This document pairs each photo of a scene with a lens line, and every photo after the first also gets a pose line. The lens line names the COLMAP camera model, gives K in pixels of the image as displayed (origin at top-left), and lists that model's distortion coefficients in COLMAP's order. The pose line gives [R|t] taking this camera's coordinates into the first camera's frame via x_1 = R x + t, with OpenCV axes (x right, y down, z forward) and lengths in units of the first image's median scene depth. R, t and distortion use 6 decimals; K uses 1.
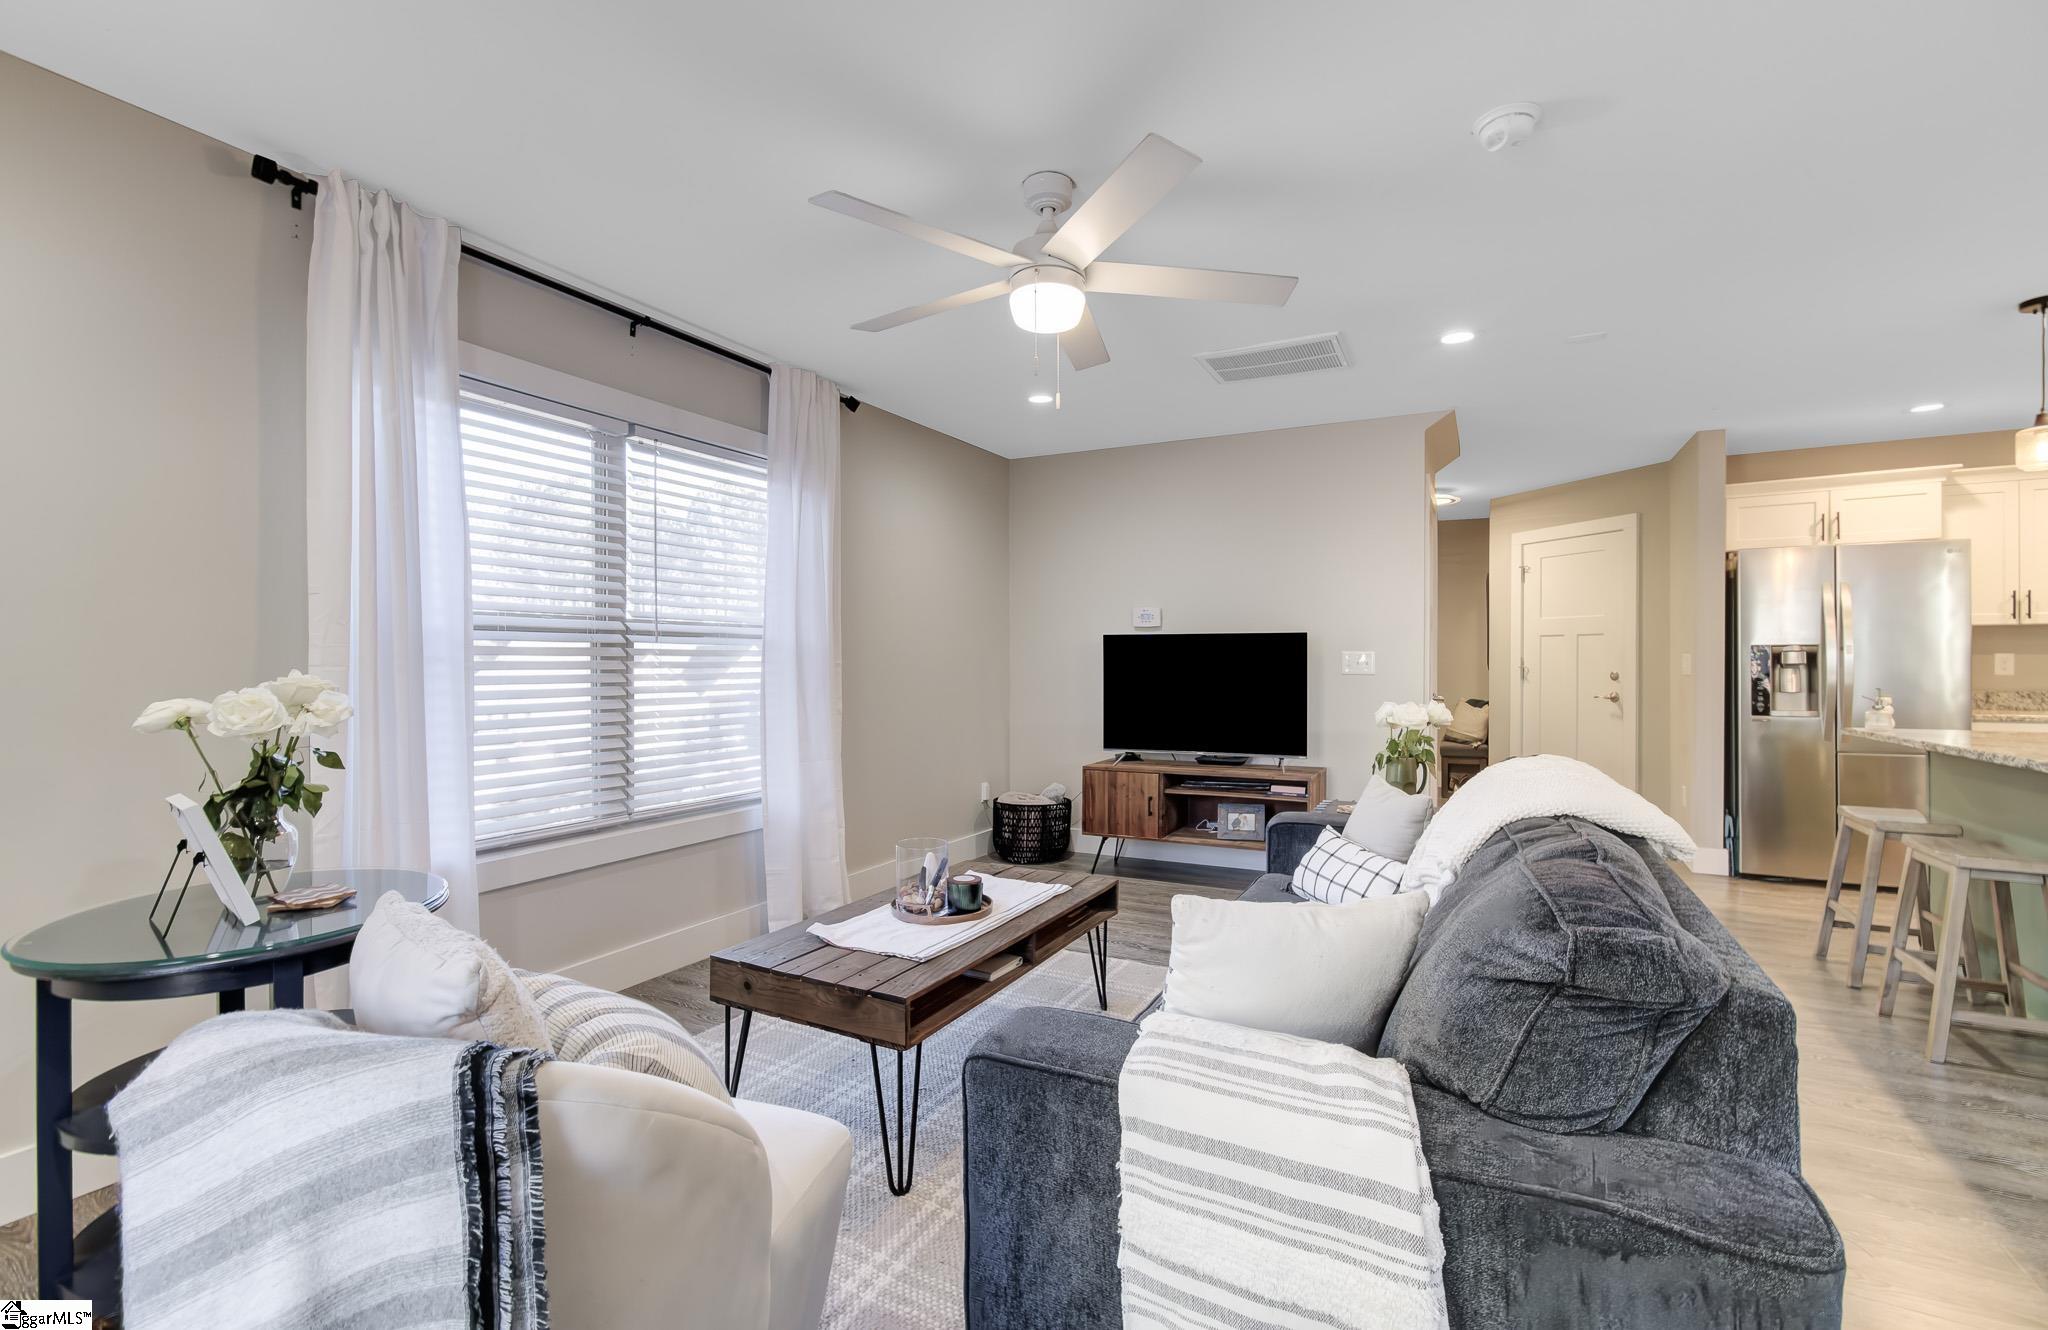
lens RADIAL K [[891.3, 0, 991.0], [0, 891.3, 664.1], [0, 0, 1]] dist [-0.004717, 0.000520]
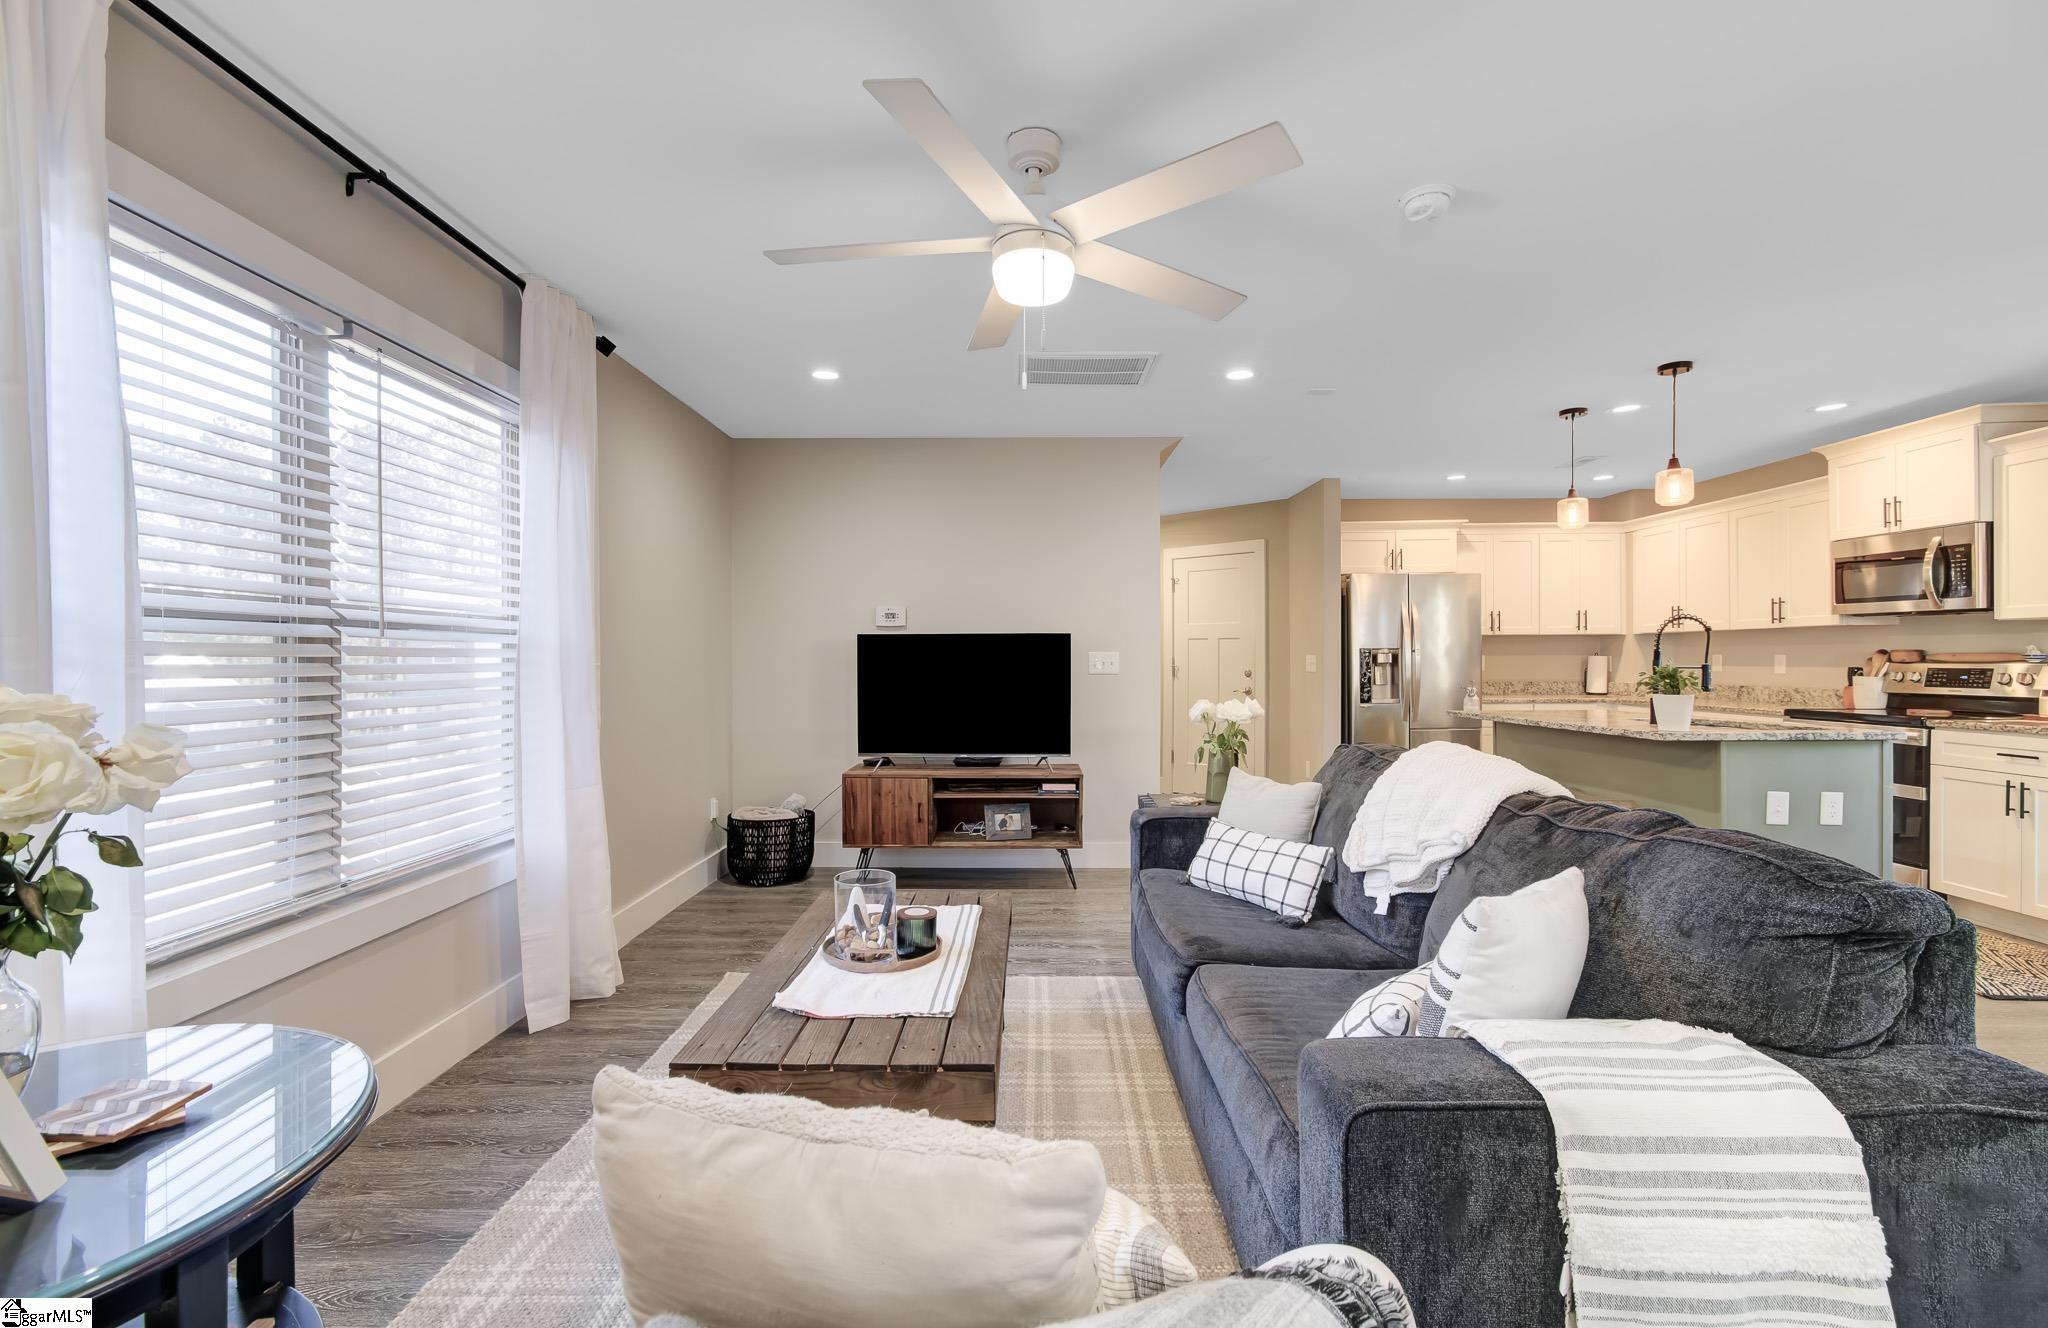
lens RADIAL K [[891.3, 0, 1006.0], [0, 891.3, 660.3], [0, 0, 1]] dist [-0.004717, 0.000520]
pose [[0.881512, -0.001183, 0.472159, -0.238712], [0.003074, 0.999990, -0.003233, -0.001813], [-0.472151, 0.004301, 0.881507, 0.123894]]
